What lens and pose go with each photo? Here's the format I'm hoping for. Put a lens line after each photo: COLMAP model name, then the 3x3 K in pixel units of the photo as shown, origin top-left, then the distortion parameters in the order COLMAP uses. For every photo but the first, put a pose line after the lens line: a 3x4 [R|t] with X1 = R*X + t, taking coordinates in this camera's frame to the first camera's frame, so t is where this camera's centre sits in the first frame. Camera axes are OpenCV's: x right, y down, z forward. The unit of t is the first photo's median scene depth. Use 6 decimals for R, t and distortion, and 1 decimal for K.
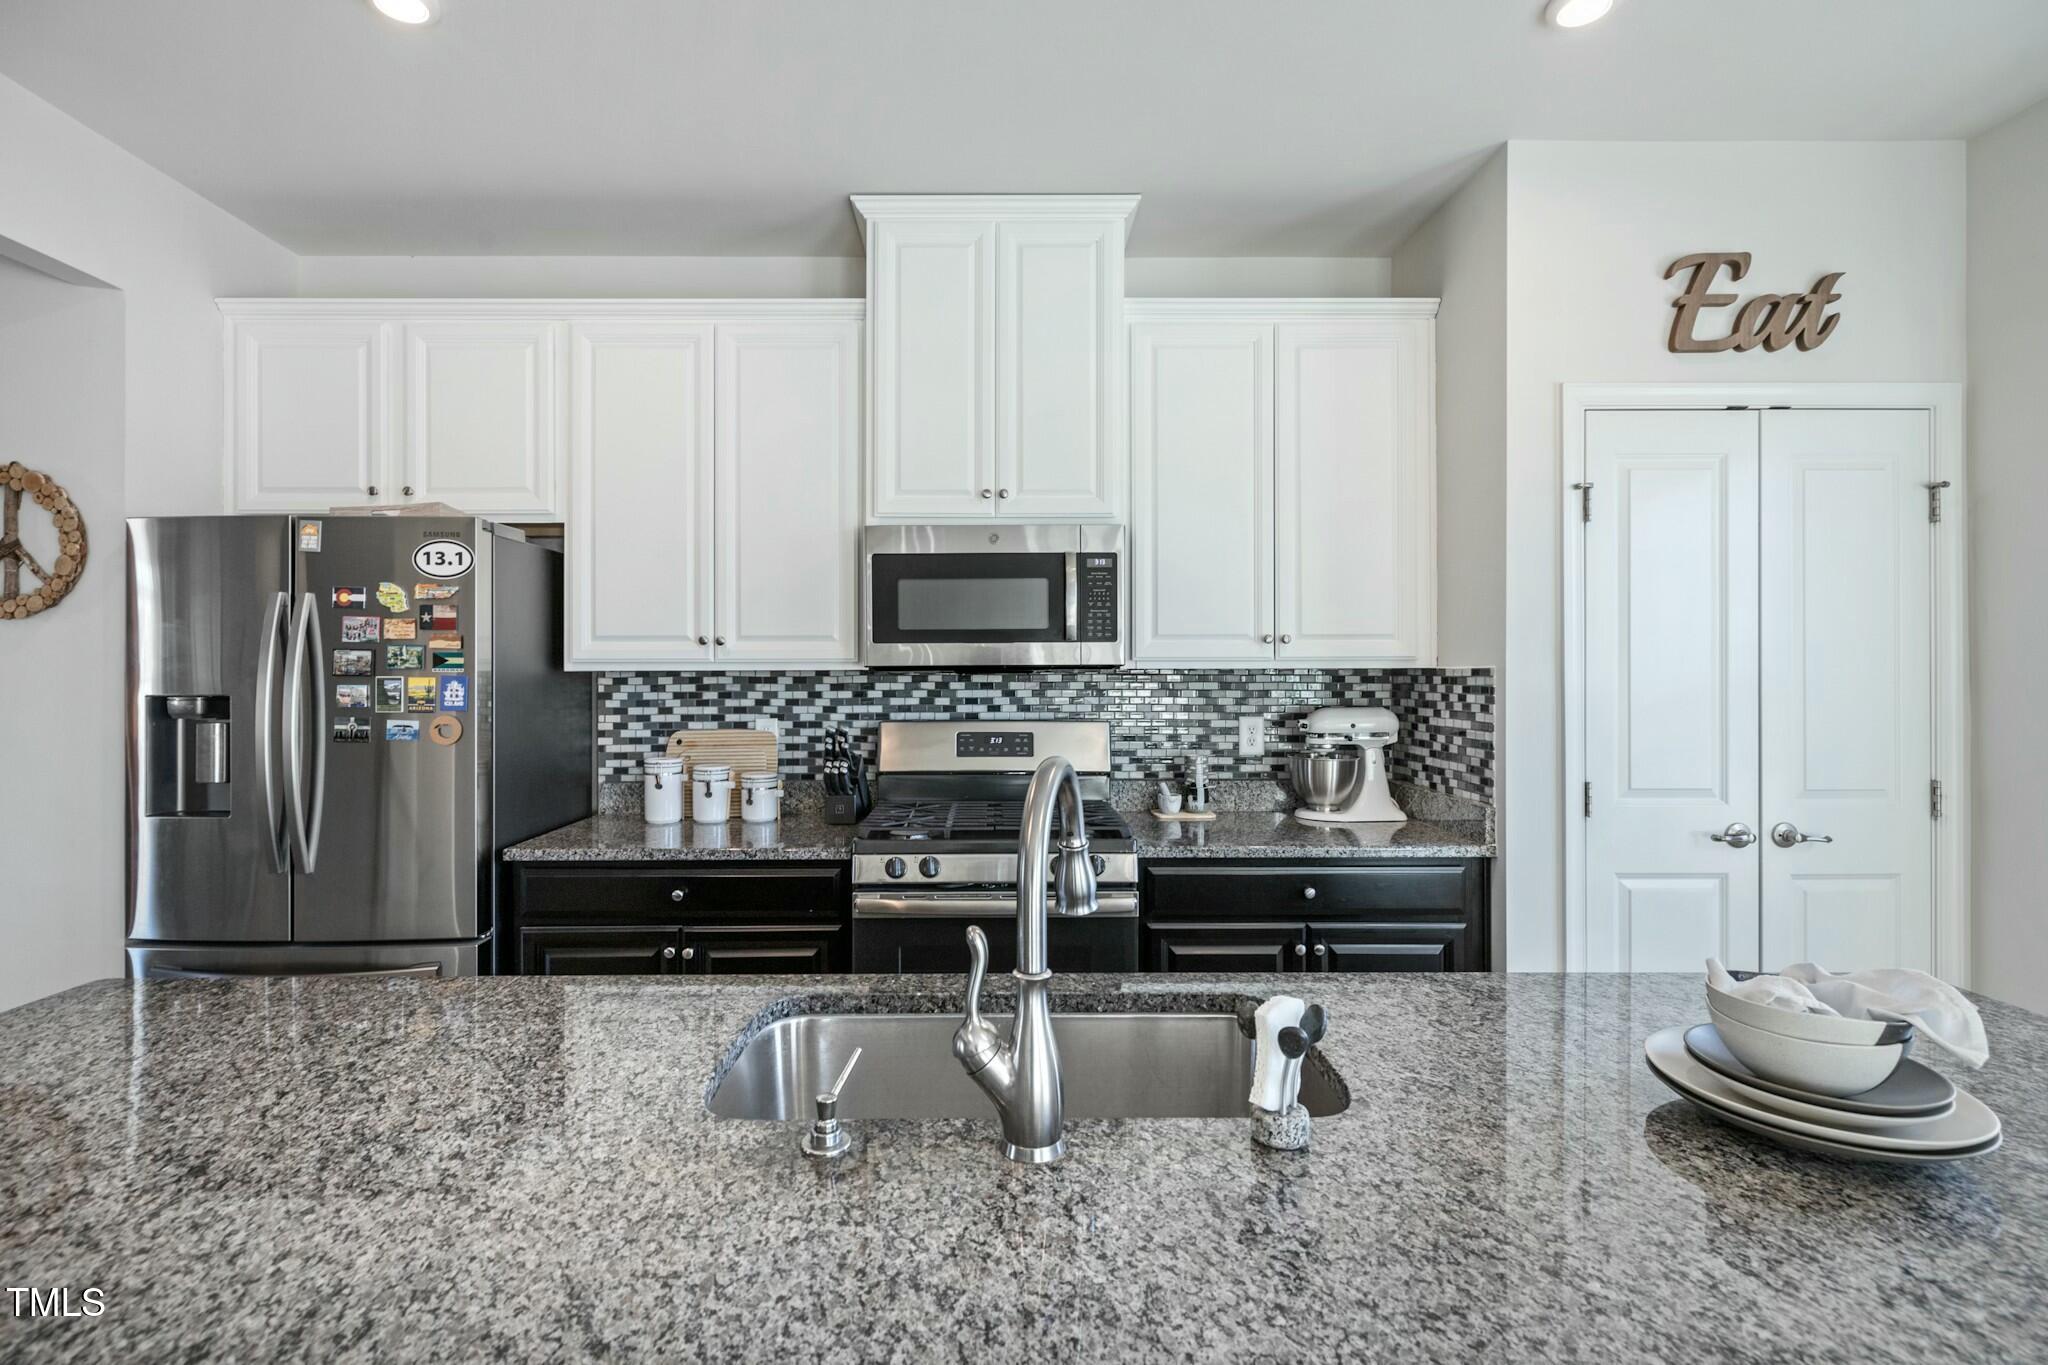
lens RADIAL K [[950.5, 0, 1010.2], [0, 950.5, 675.1], [0, 0, 1]] dist [0.003072, 0.000501]
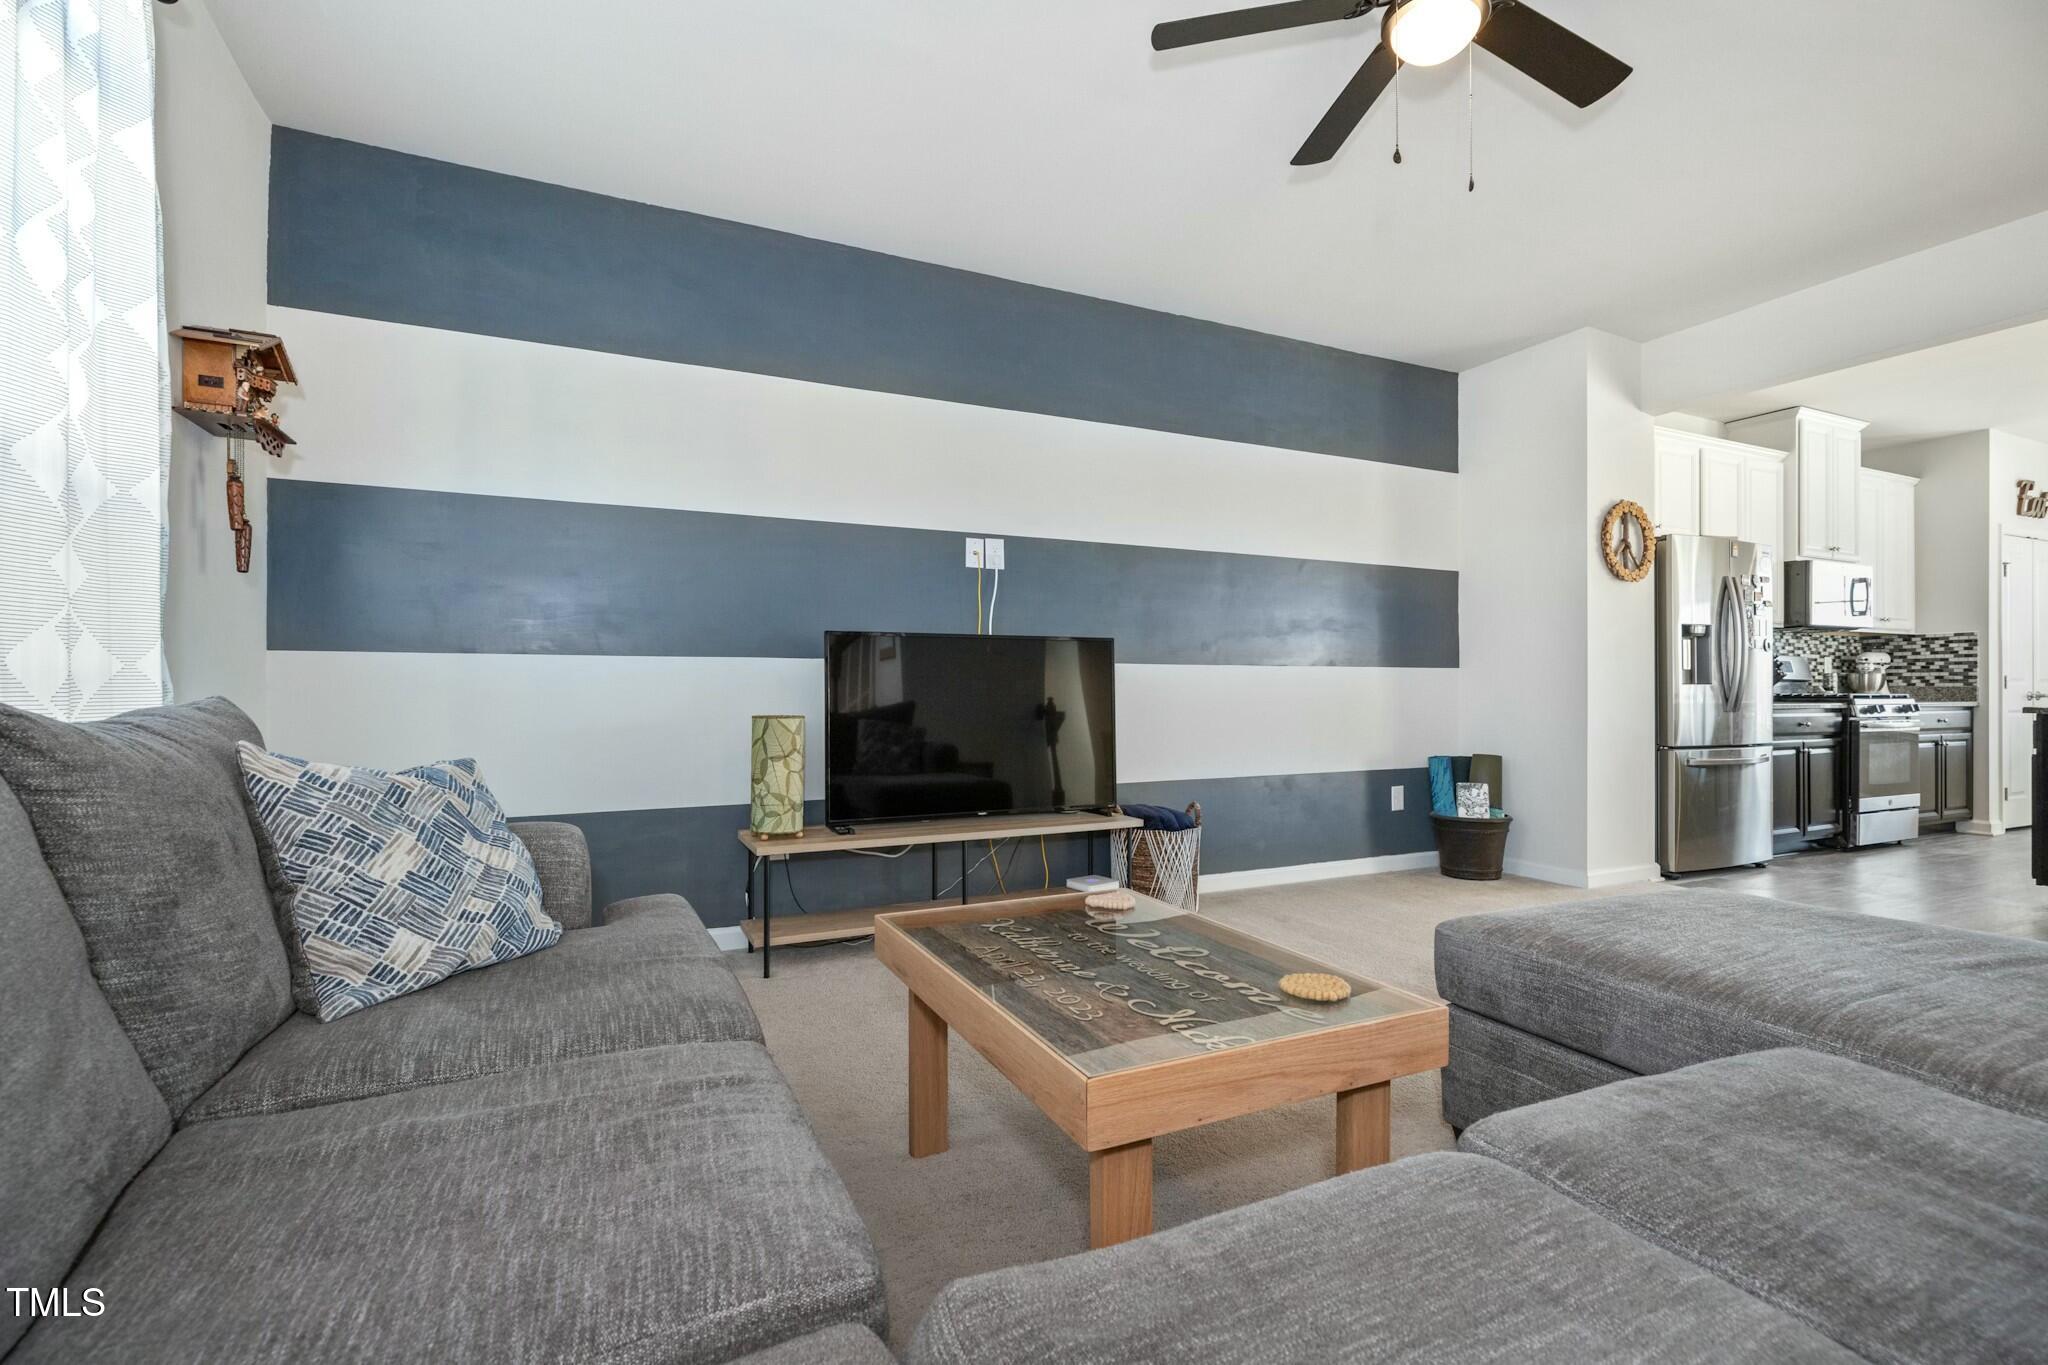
lens RADIAL K [[941.4, 0, 999.8], [0, 941.4, 695.6], [0, 0, 1]] dist [-0.001732, -0.000426]
pose [[0.905311, 0.001230, 0.424747, -2.677285], [-0.001614, 0.999999, 0.000545, 0.151505], [-0.424746, -0.001179, 0.905312, -0.151741]]
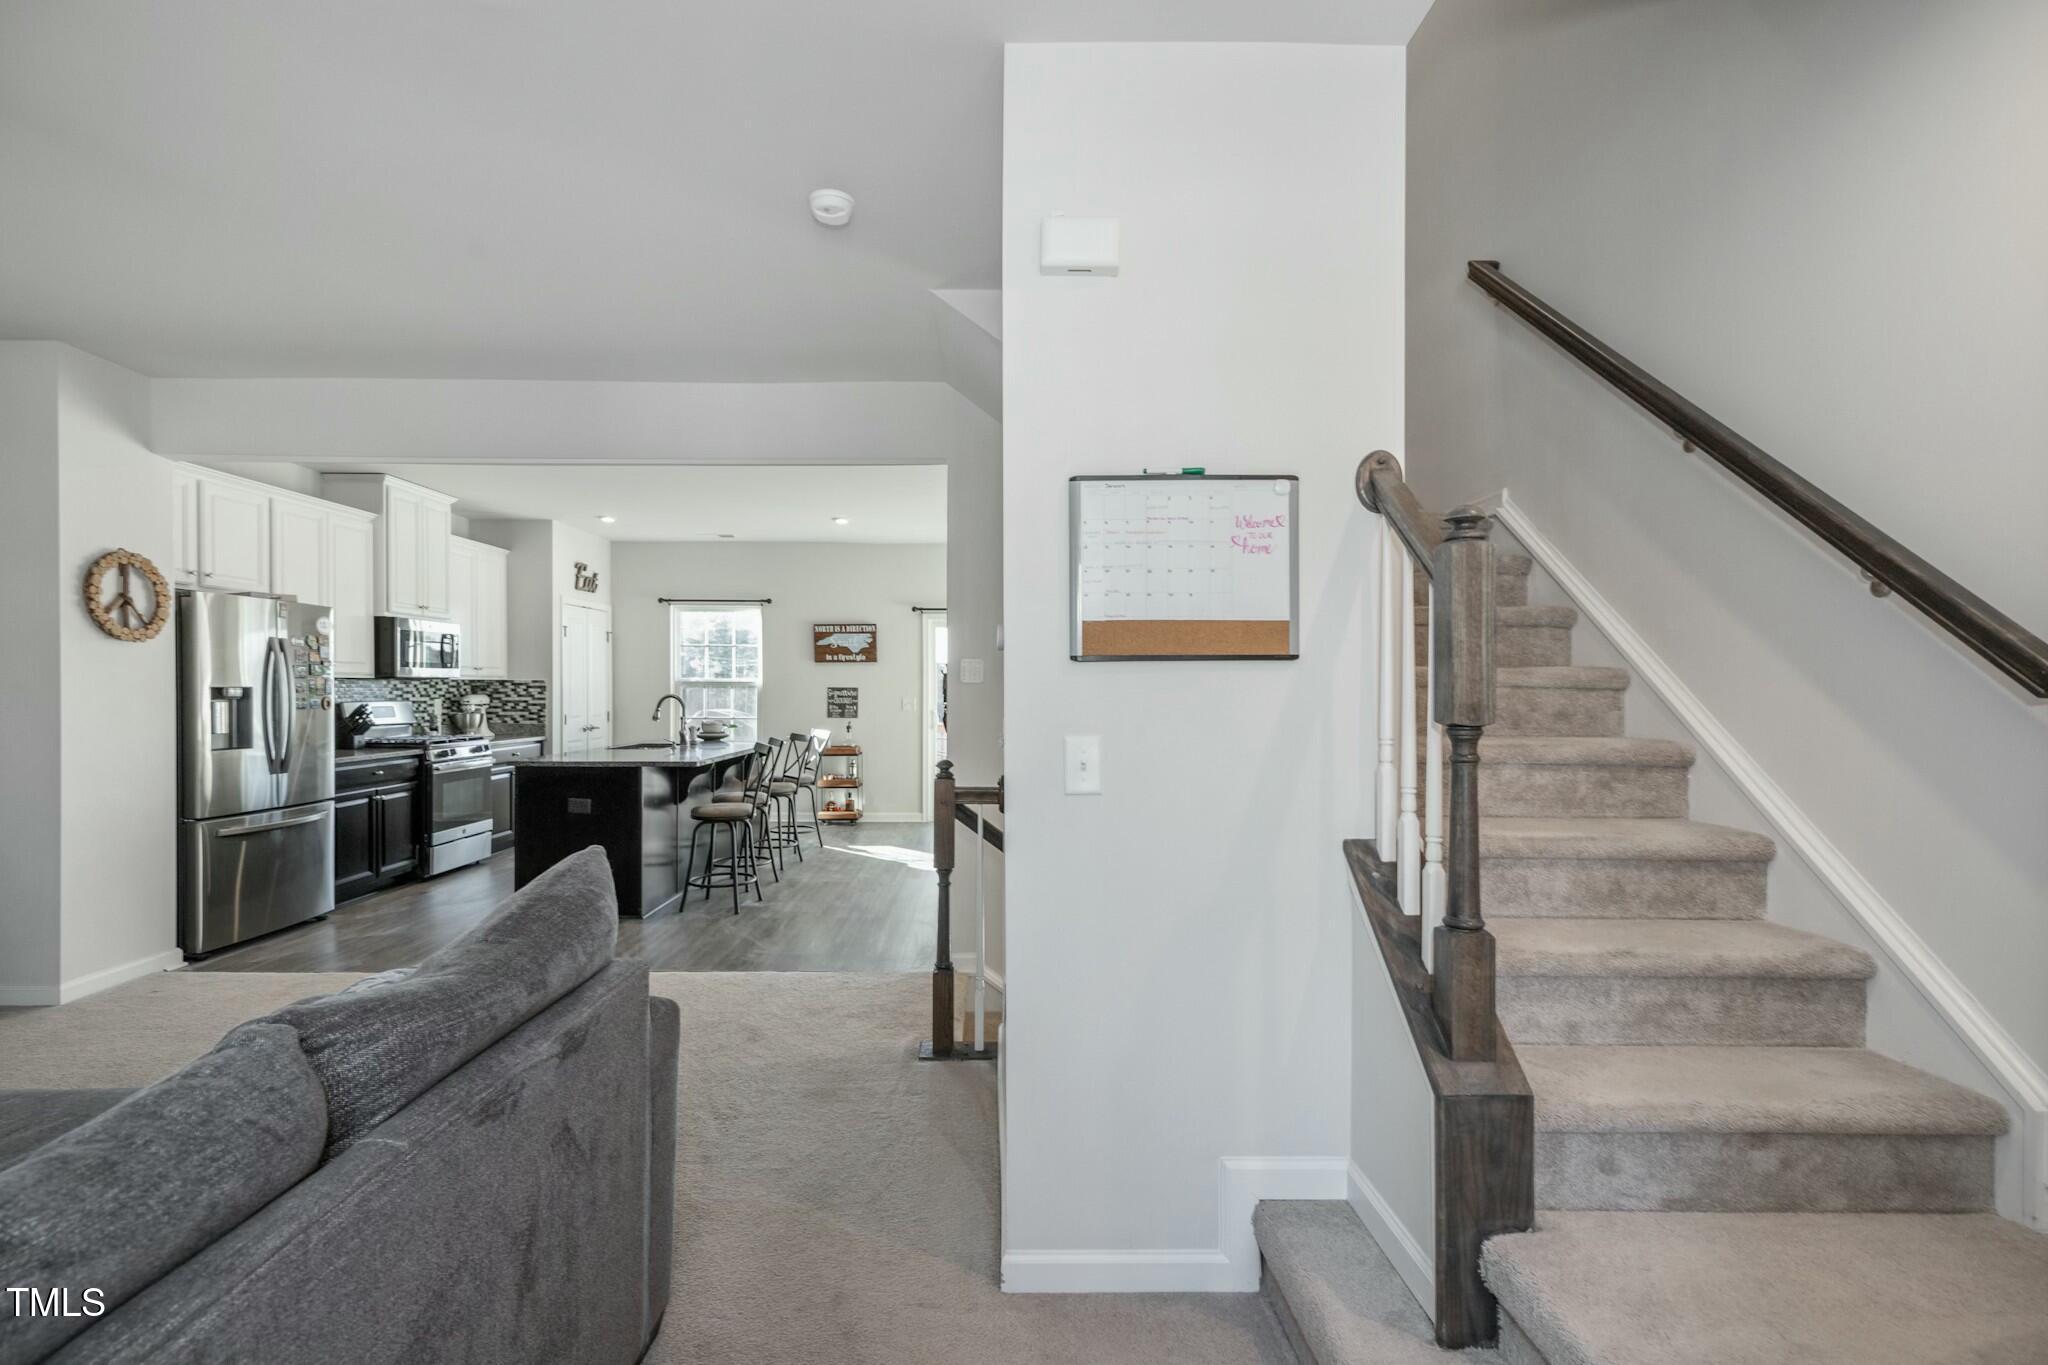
lens RADIAL K [[950.1, 0, 1023.6], [0, 950.1, 693.4], [0, 0, 1]] dist [0.001390, 0.000004]
pose [[-0.020957, -0.003706, 0.999774, -2.483933], [-0.000132, 0.999993, 0.003704, 0.022683], [-0.999780, -0.000054, -0.020957, -0.492267]]
